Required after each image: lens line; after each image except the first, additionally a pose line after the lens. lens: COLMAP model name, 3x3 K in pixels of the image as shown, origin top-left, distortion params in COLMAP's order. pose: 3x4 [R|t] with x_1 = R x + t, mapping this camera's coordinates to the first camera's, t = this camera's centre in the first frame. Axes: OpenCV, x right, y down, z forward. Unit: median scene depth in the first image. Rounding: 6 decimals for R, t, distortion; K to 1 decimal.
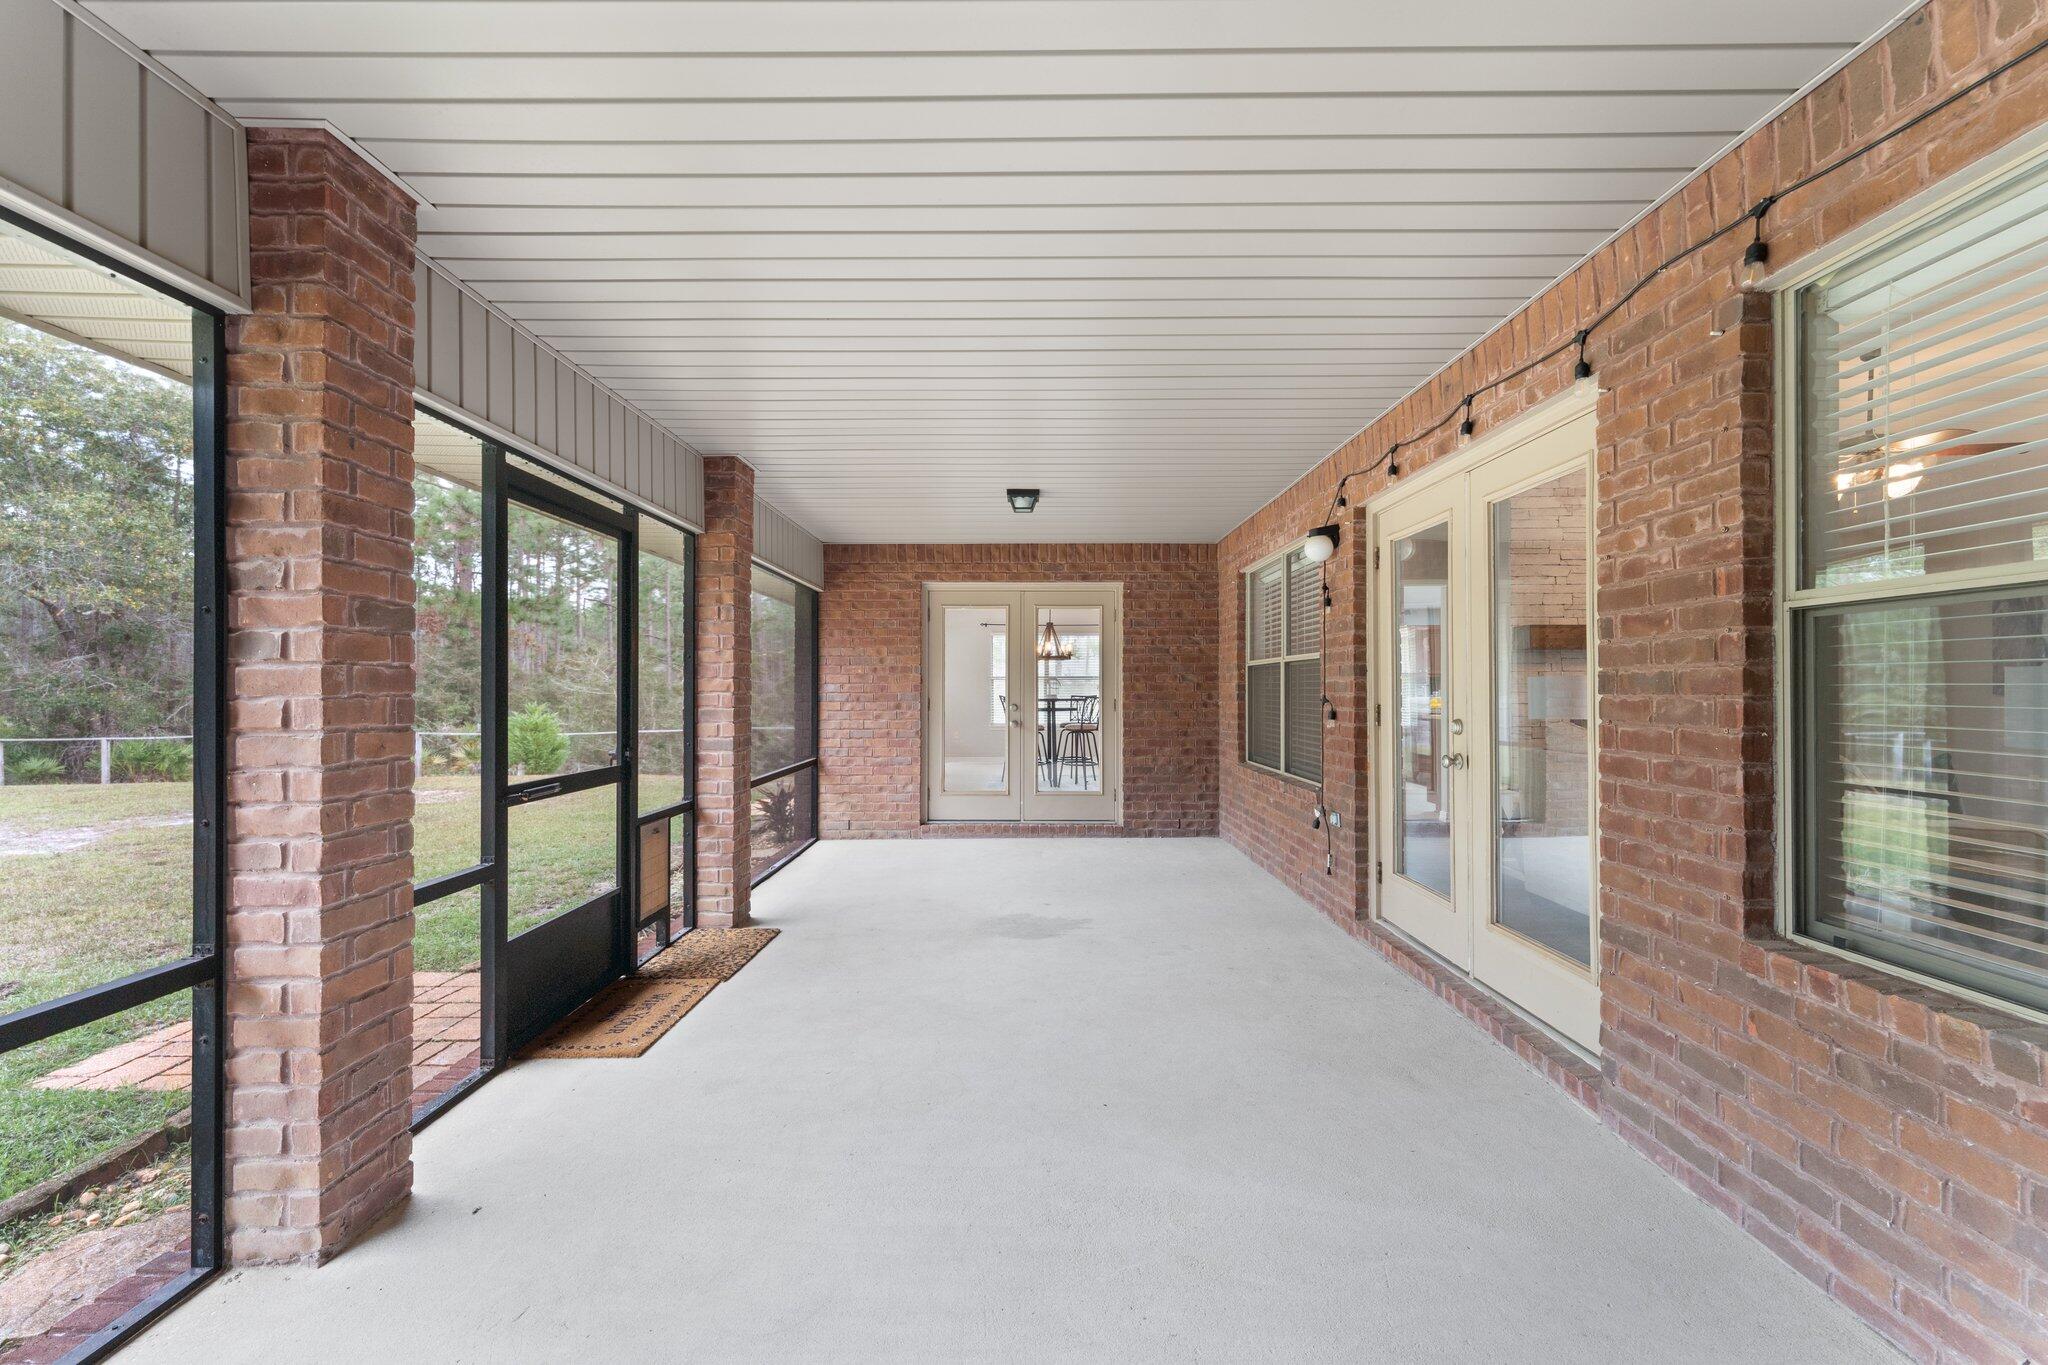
lens RADIAL K [[829.7, 0, 1026.0], [0, 829.7, 689.6], [0, 0, 1]] dist [-0.000996, 0.000487]
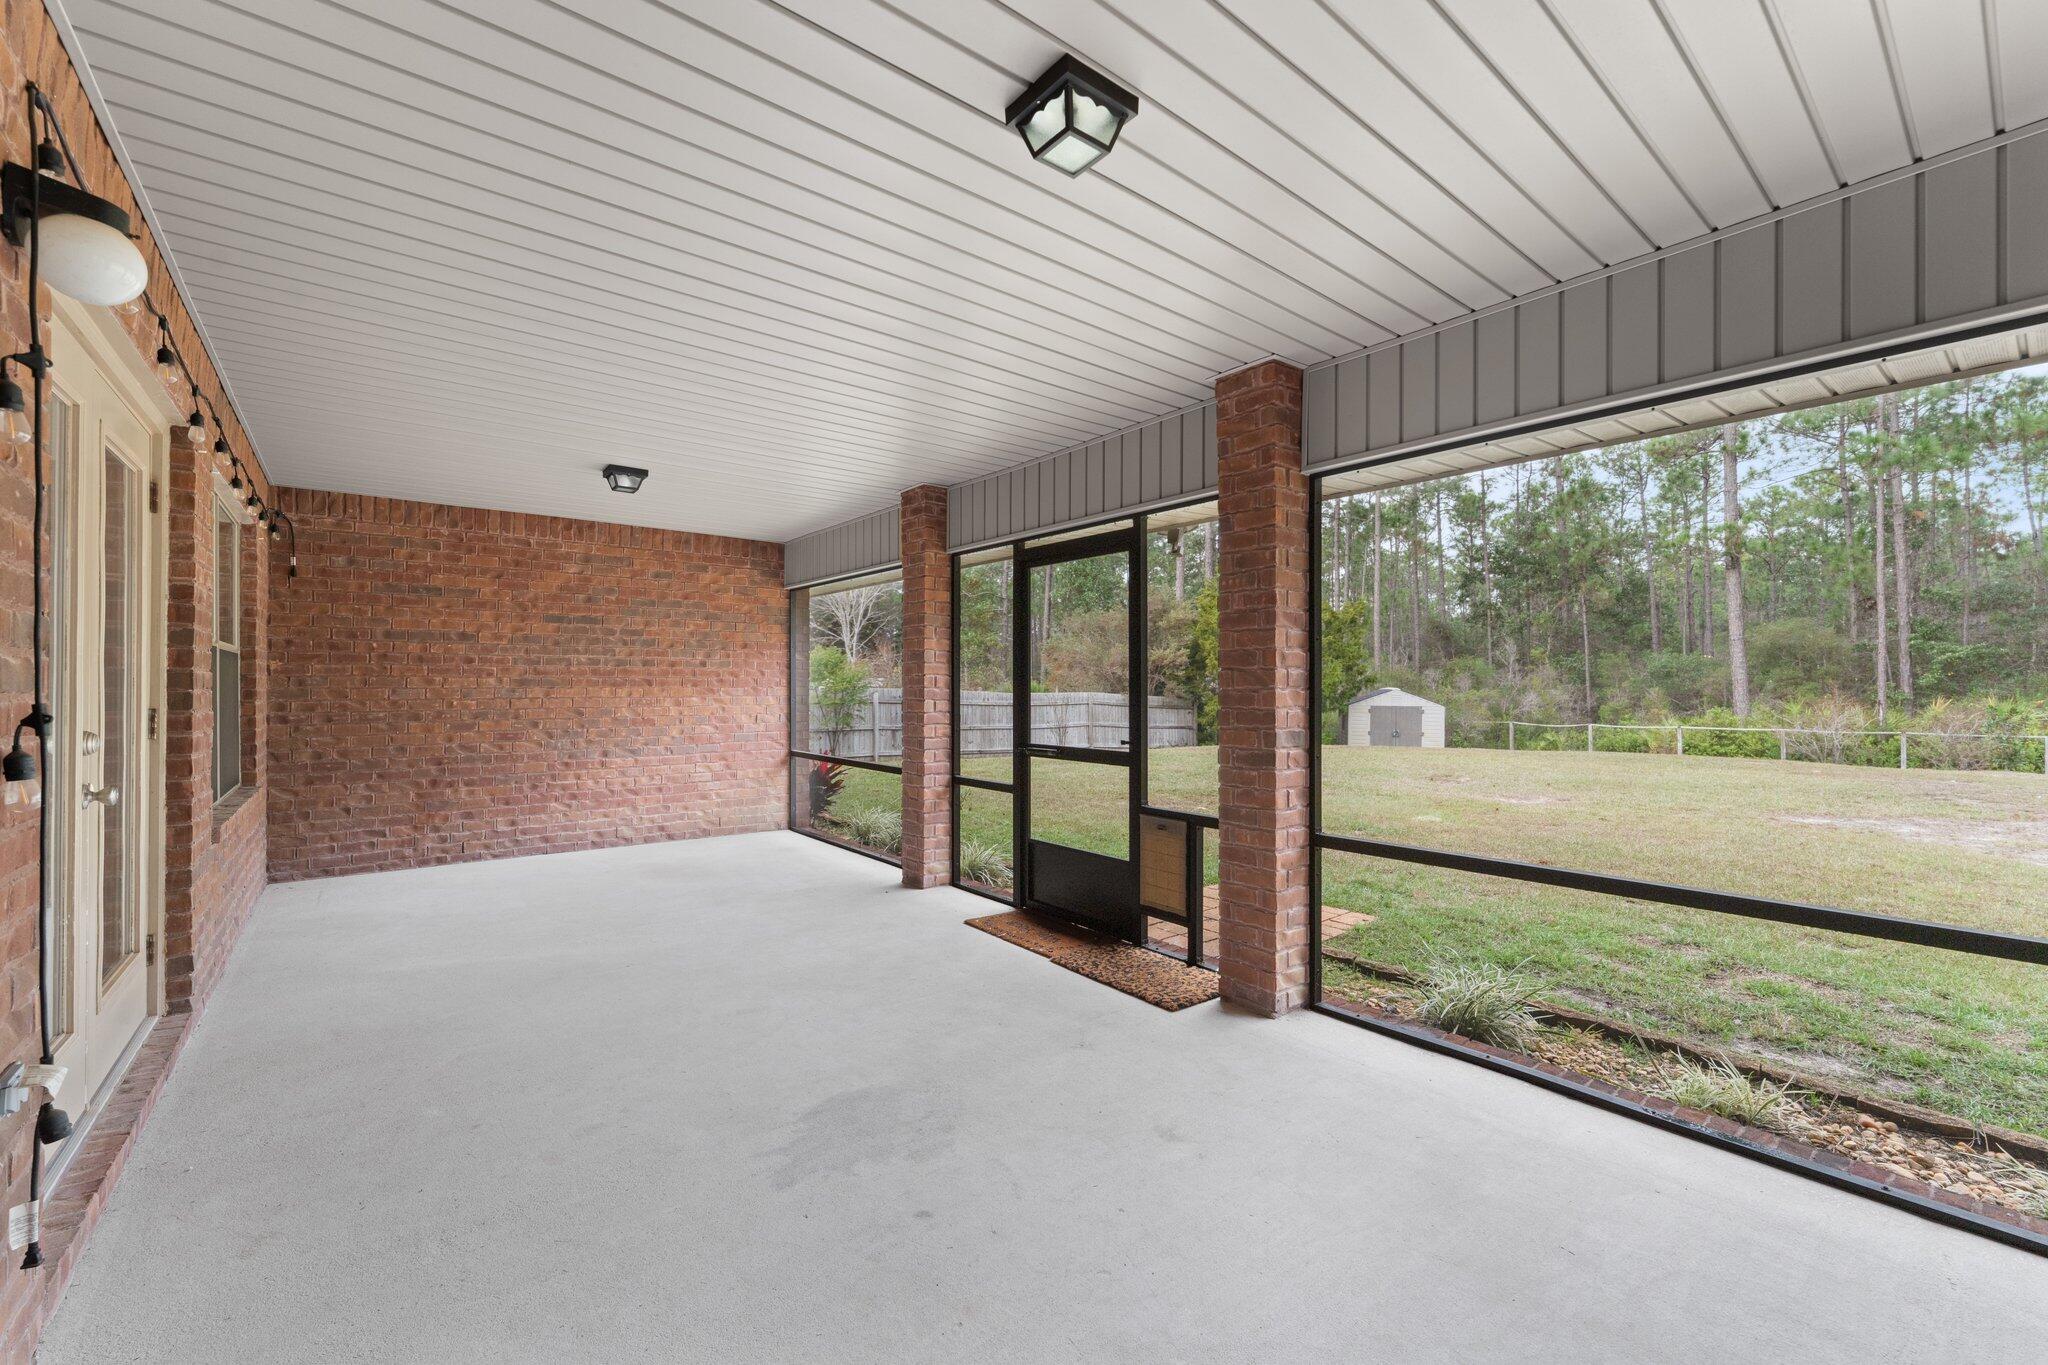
lens RADIAL K [[829.7, 0, 1028.5], [0, 829.7, 679.8], [0, 0, 1]] dist [-0.000996, 0.000487]
pose [[-0.778892, -0.002323, -0.627153, 0.369966], [0.001802, 0.999981, -0.005942, -0.000068], [0.627155, -0.005758, -0.778873, 2.070831]]
